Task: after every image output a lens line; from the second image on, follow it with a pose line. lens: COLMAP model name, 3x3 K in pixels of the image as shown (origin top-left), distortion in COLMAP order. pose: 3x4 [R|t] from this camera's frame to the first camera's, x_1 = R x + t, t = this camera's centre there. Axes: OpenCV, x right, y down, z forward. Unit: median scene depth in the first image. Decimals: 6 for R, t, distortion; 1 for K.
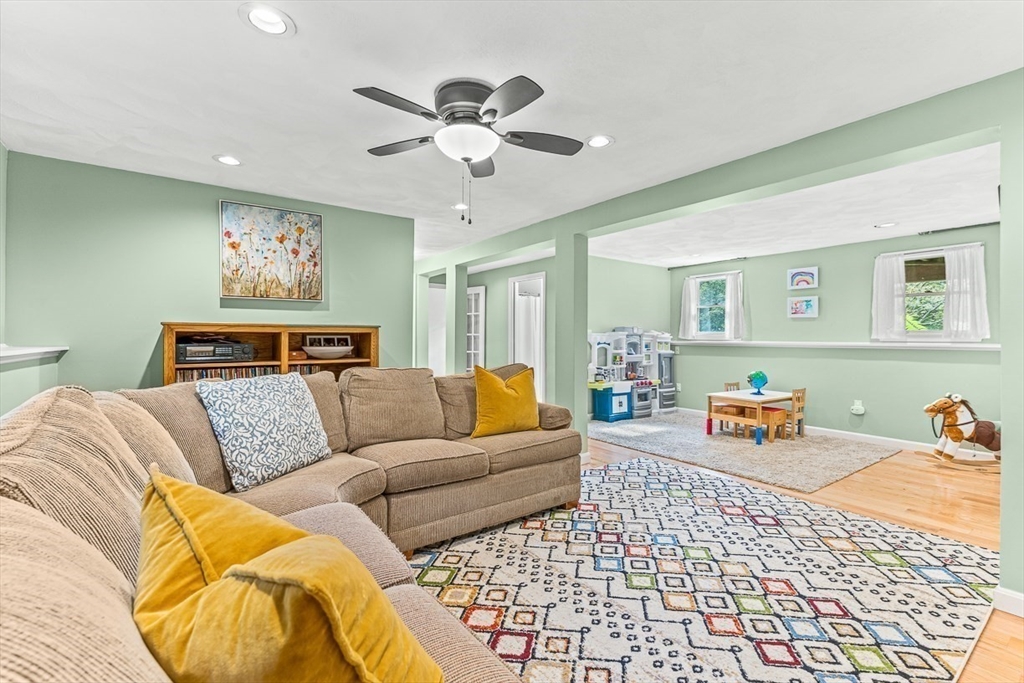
lens RADIAL K [[454.8, 0, 514.2], [0, 454.8, 338.5], [0, 0, 1]] dist [-0.007115, 0.000117]
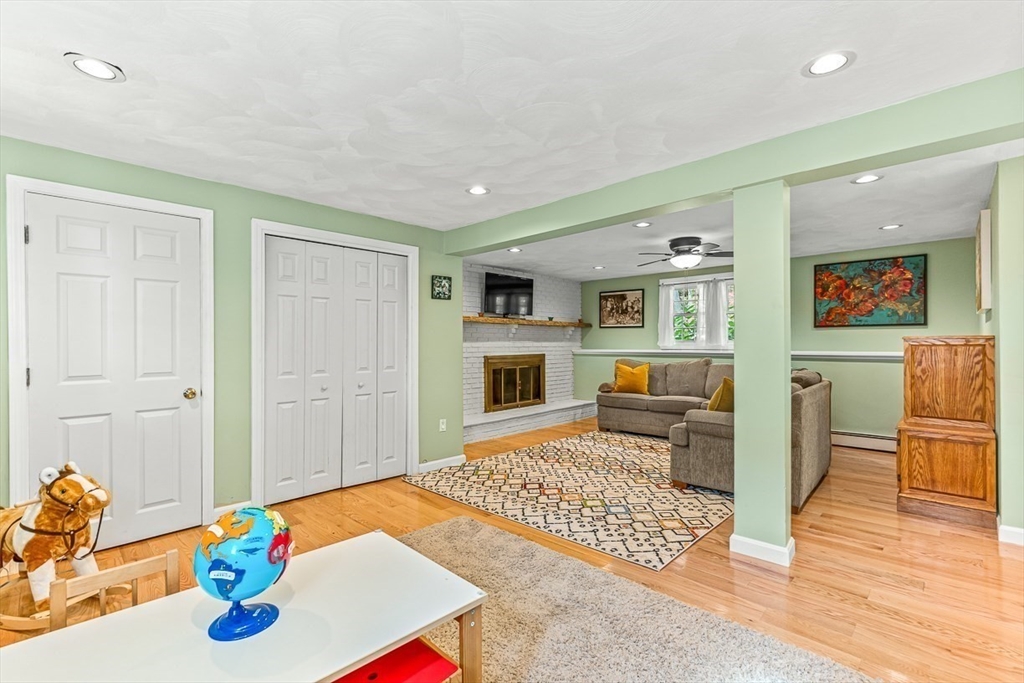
lens RADIAL K [[454.8, 0, 516.2], [0, 454.8, 345.3], [0, 0, 1]] dist [-0.007115, 0.000117]
pose [[-0.984545, -0.001662, -0.175125, 0.883382], [-0.001826, 0.999998, 0.000775, -0.014984], [0.175123, 0.001082, -0.984546, 2.438375]]
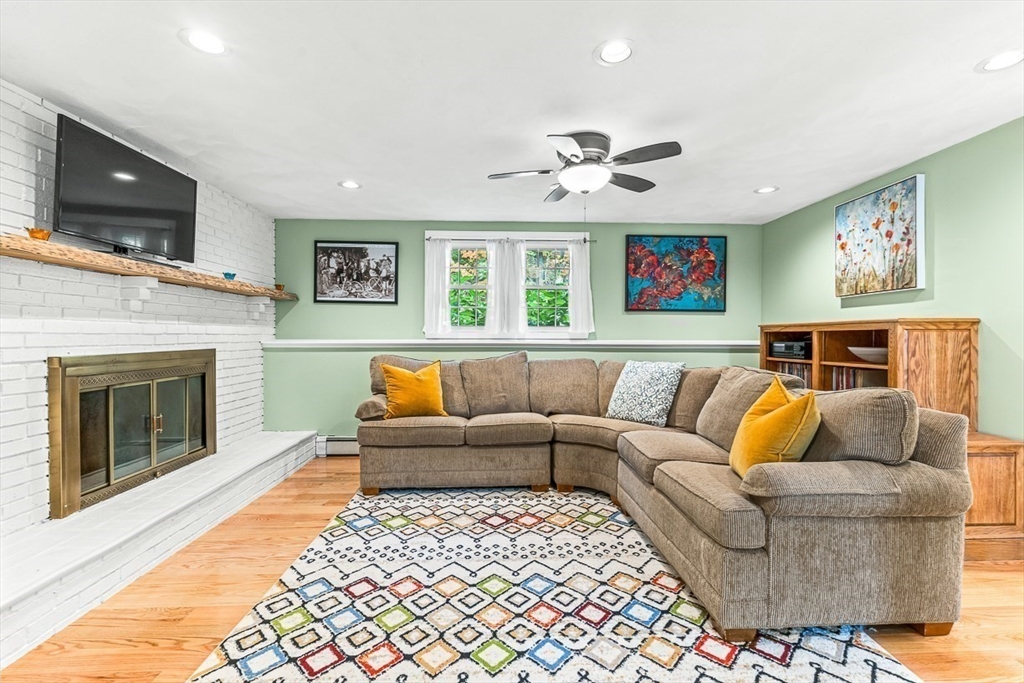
lens RADIAL K [[454.8, 0, 509.6], [0, 454.8, 345.7], [0, 0, 1]] dist [-0.007115, 0.000117]
pose [[-0.563767, 0.014076, -0.825814, 0.836919], [-0.003063, 0.999812, 0.019133, 0.001217], [0.825928, 0.013316, -0.563618, 1.240005]]
